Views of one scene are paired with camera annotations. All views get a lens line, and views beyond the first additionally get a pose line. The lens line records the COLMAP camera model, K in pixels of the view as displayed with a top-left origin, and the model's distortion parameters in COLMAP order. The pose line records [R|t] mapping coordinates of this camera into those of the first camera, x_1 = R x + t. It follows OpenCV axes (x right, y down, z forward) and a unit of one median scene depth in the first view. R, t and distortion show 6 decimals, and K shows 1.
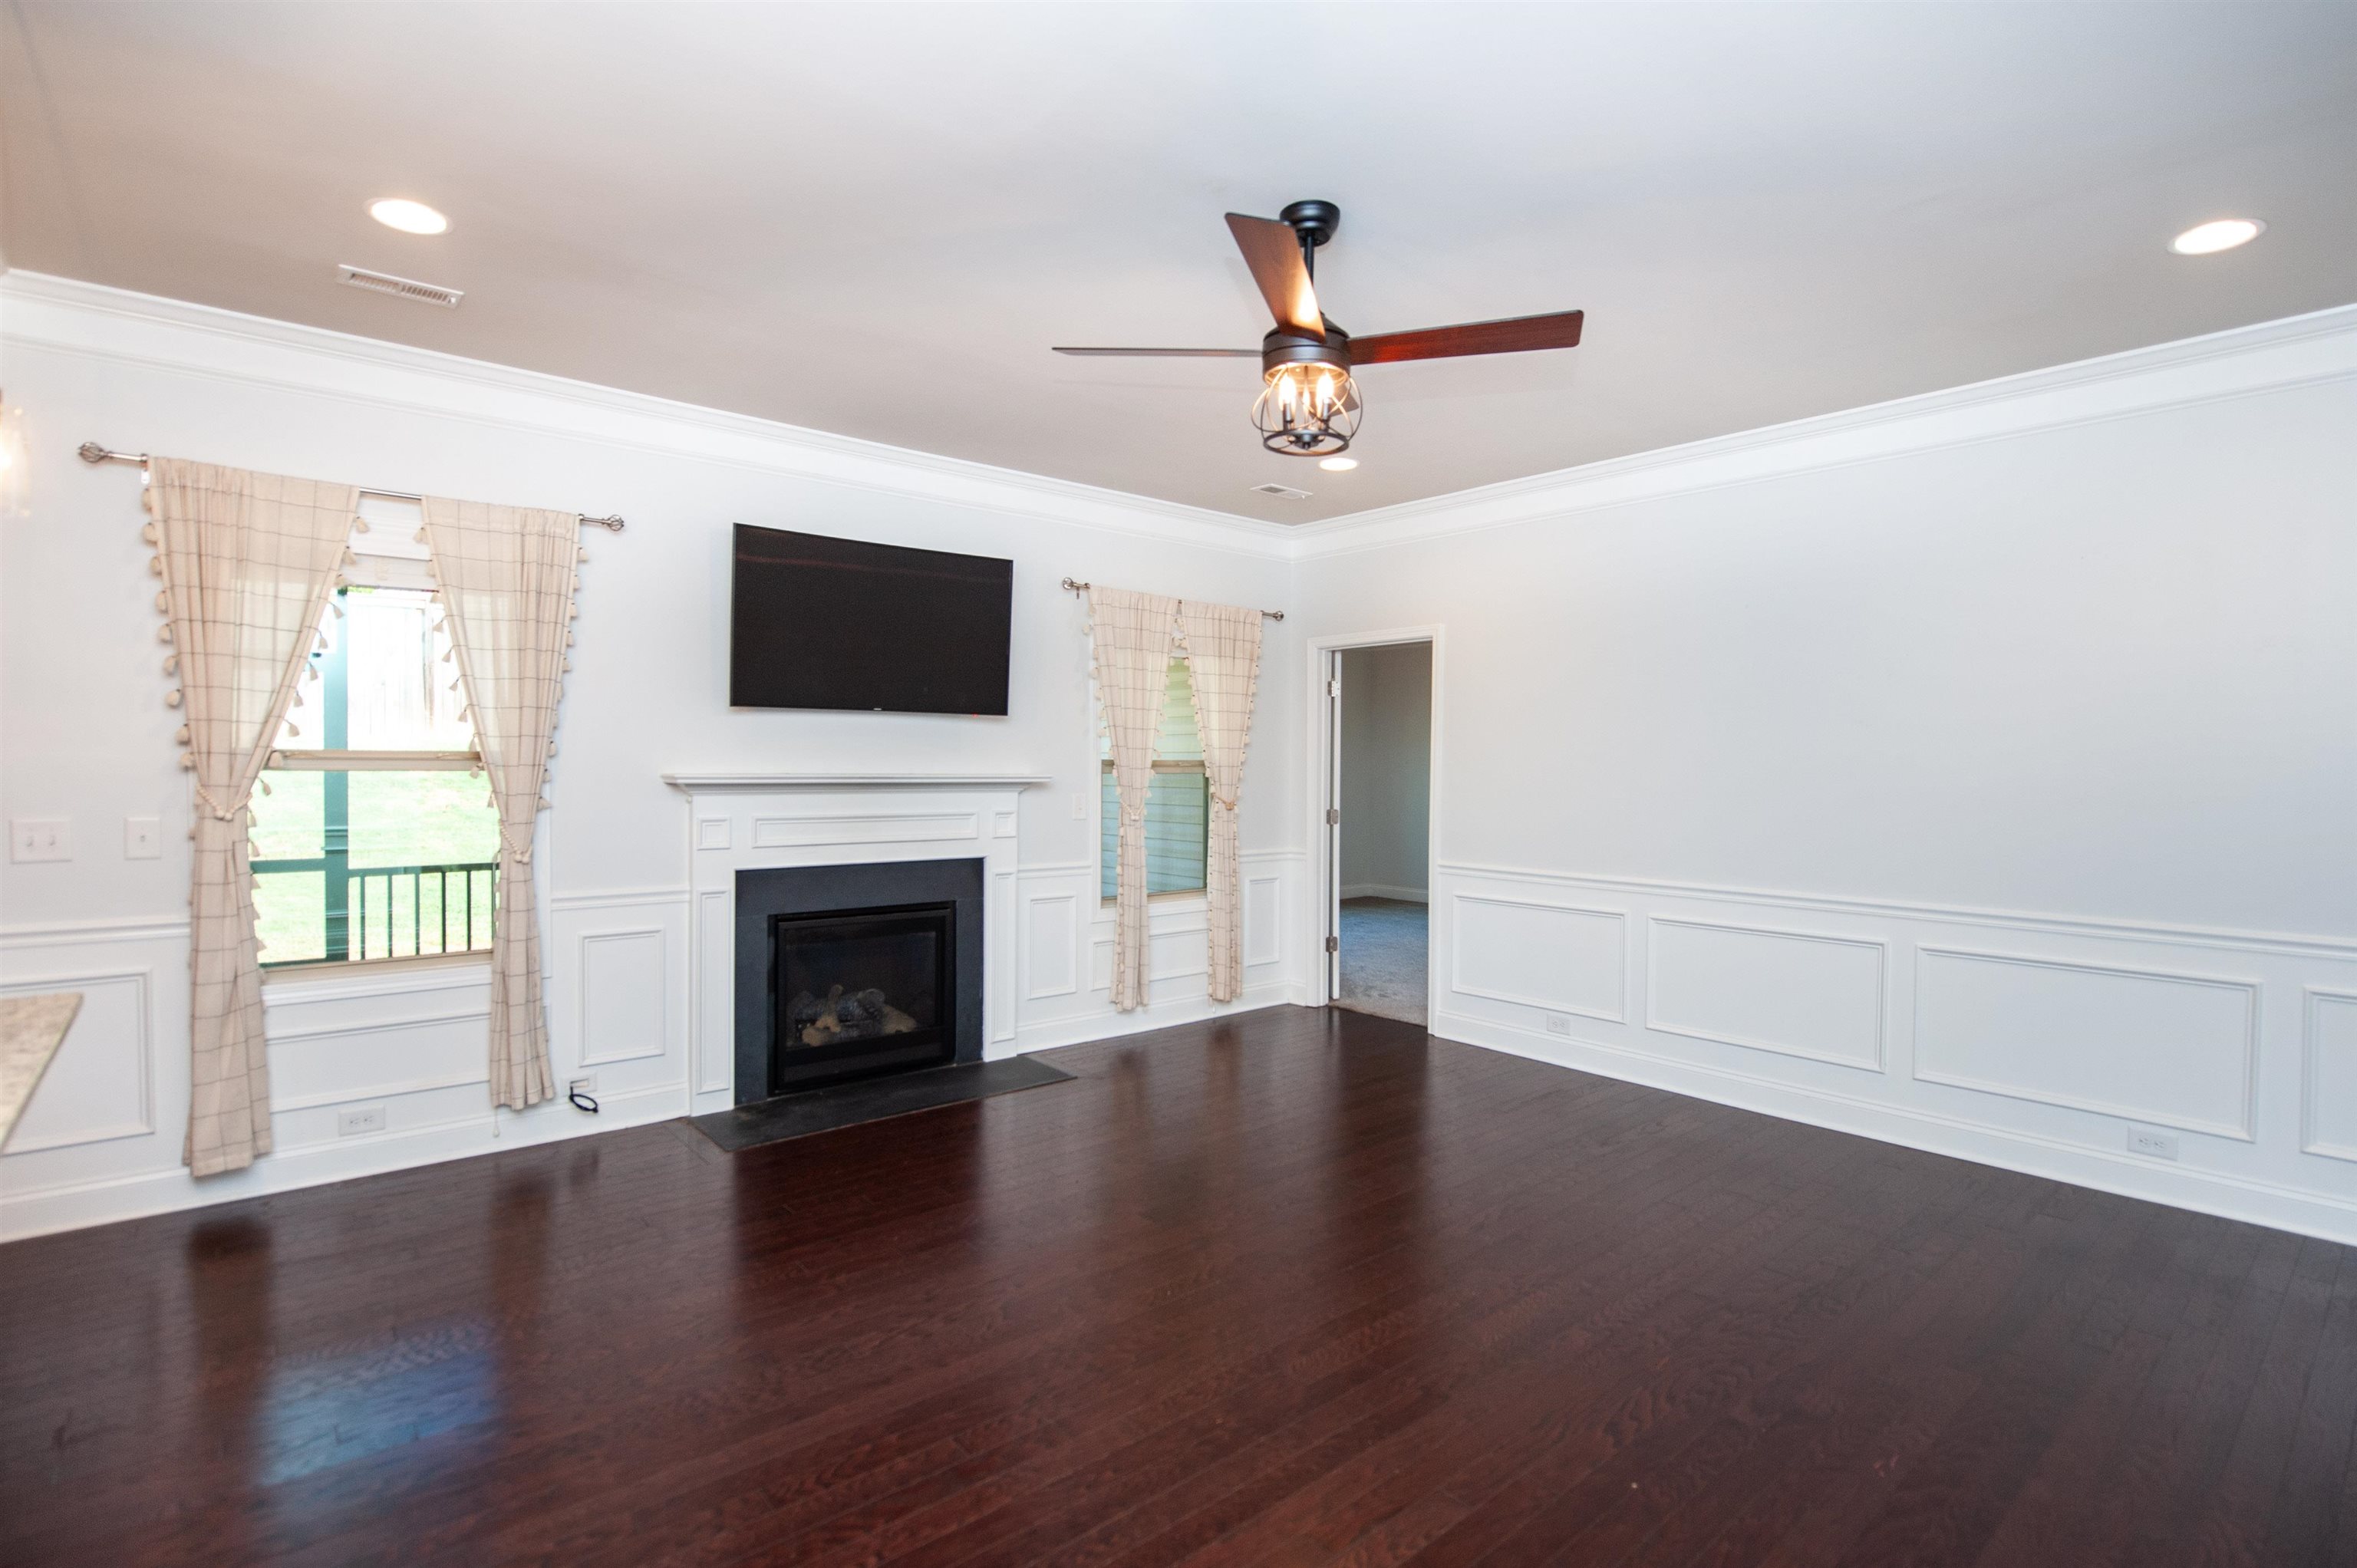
lens RADIAL K [[1133.1, 0, 1192.1], [0, 1133.1, 781.3], [0, 0, 1]] dist [-0.014008, 0.000824]
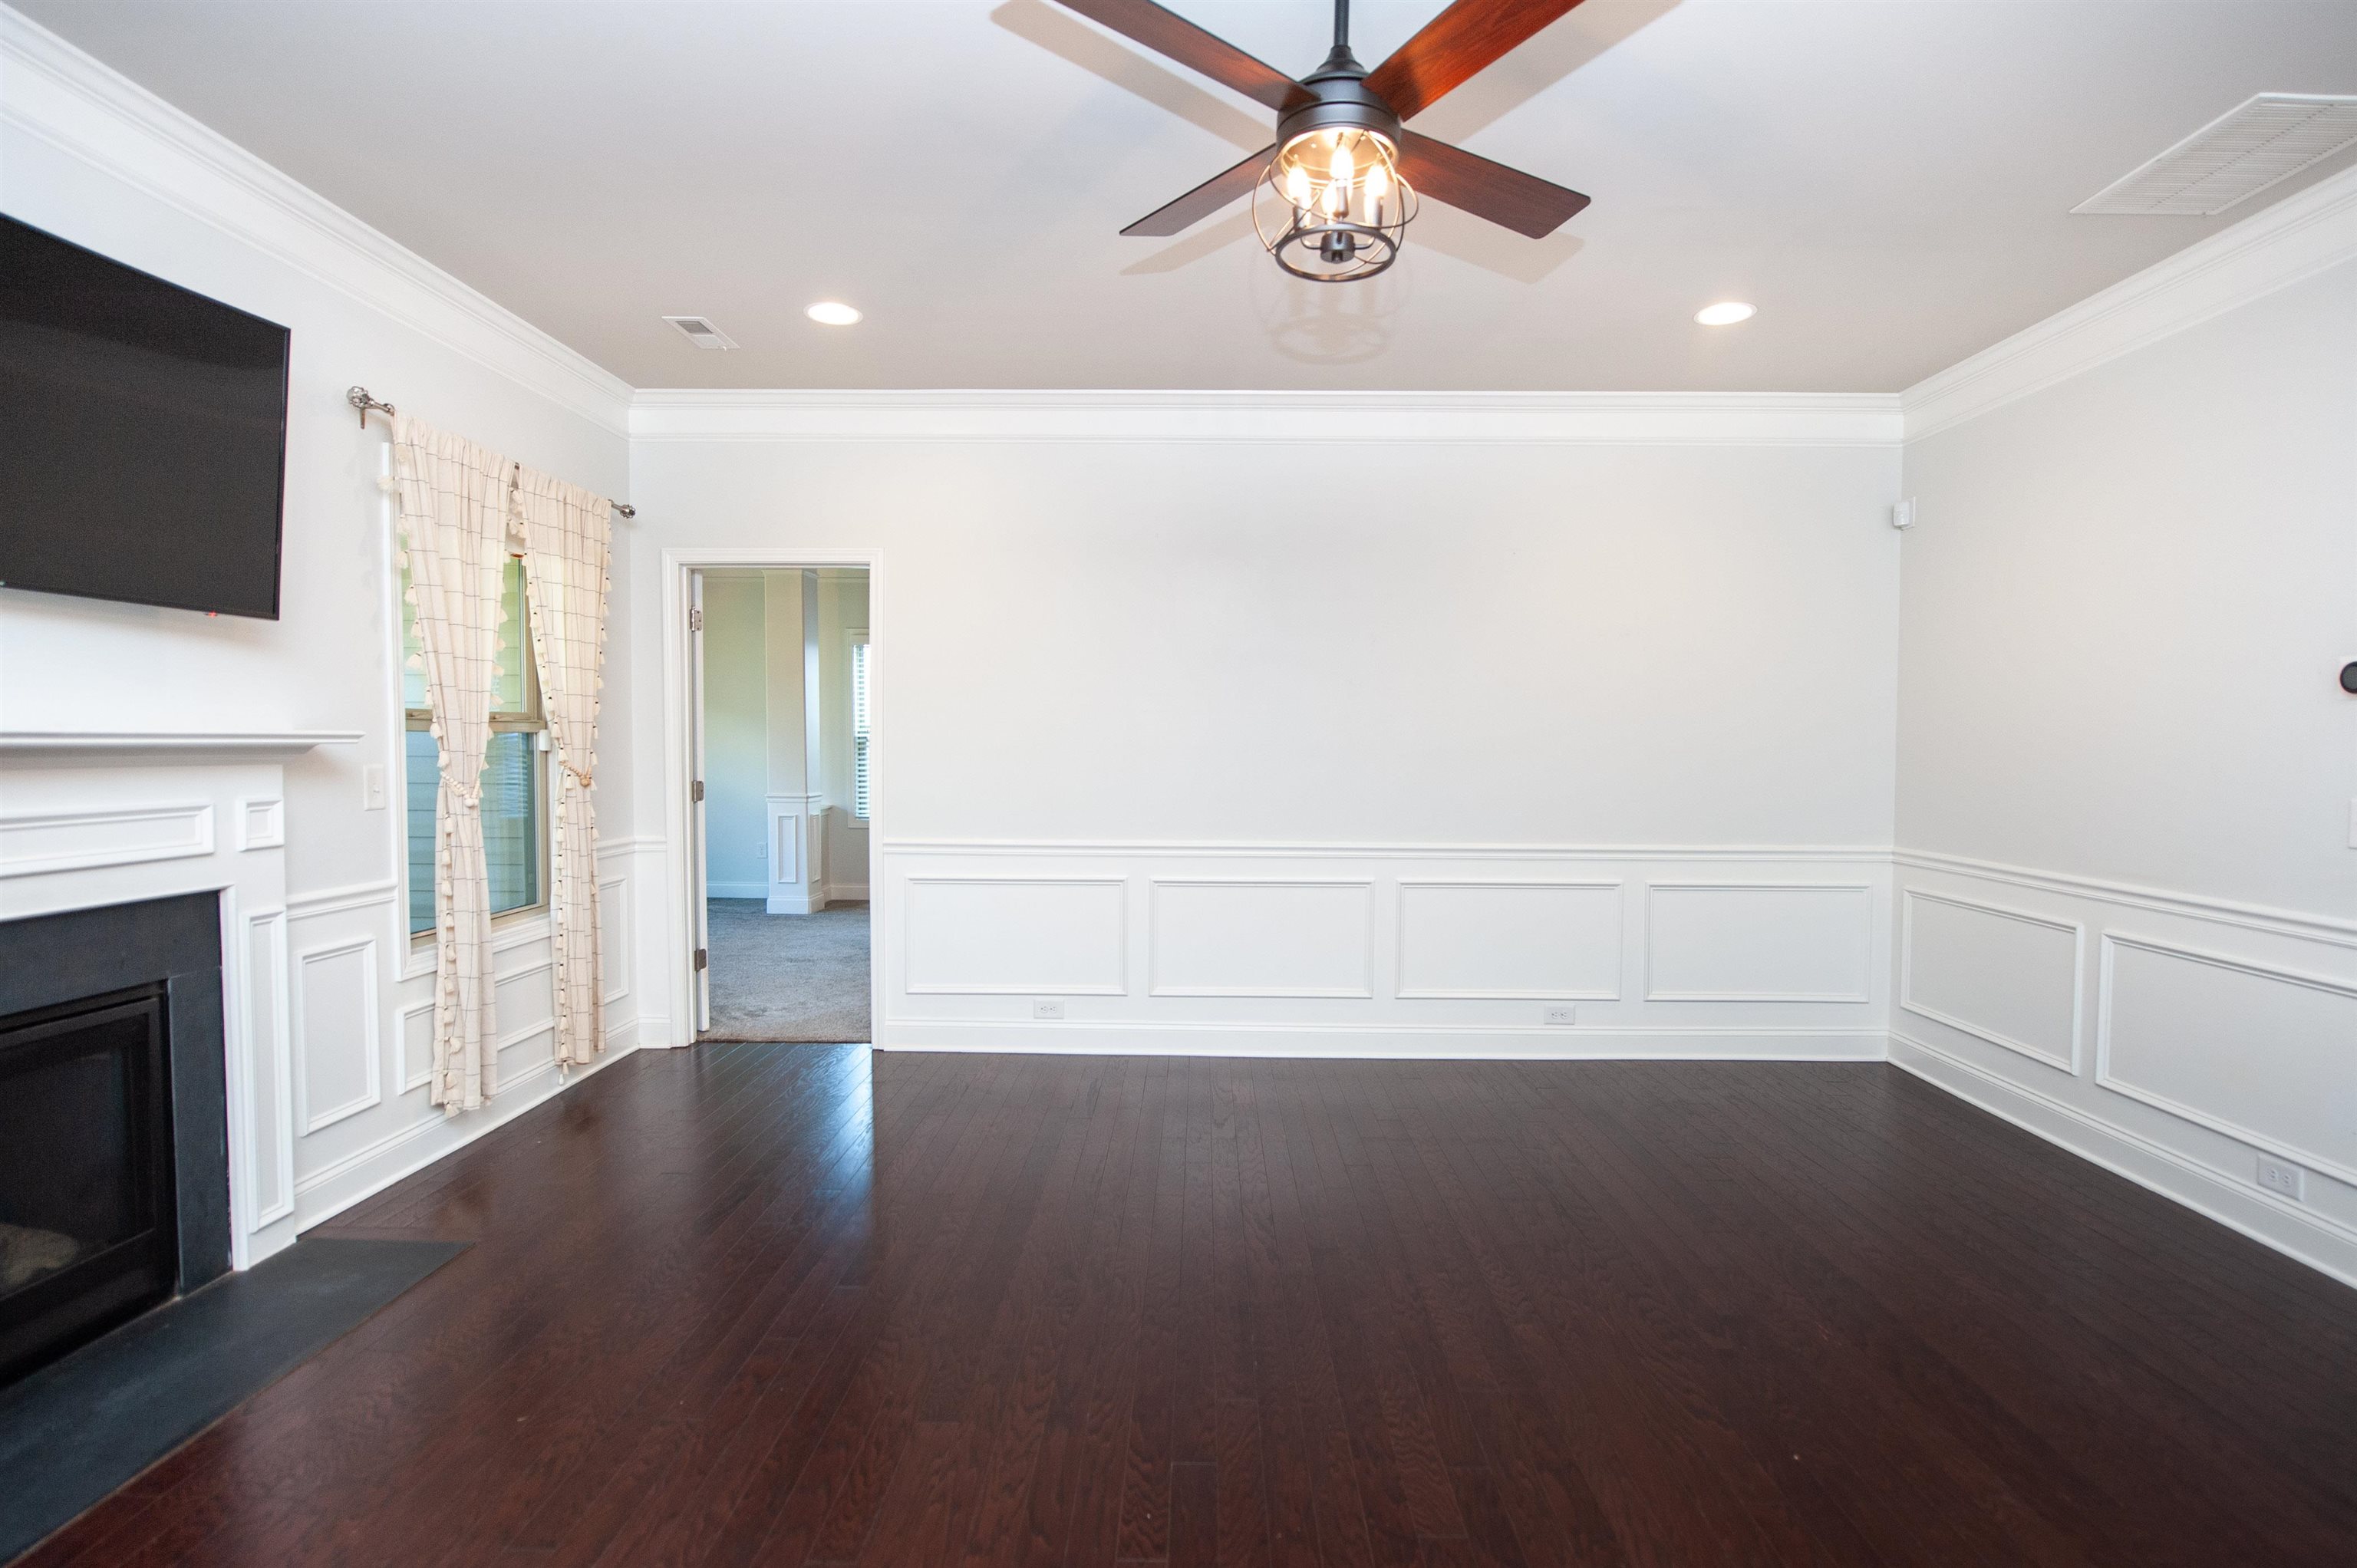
lens RADIAL K [[1133.1, 0, 1192.1], [0, 1133.1, 781.3], [0, 0, 1]] dist [-0.014008, 0.000824]
pose [[0.662026, -0.030587, 0.748857, -0.253154], [0.010617, 0.999449, 0.031436, 0.005482], [-0.749406, -0.012861, 0.661986, 0.297271]]
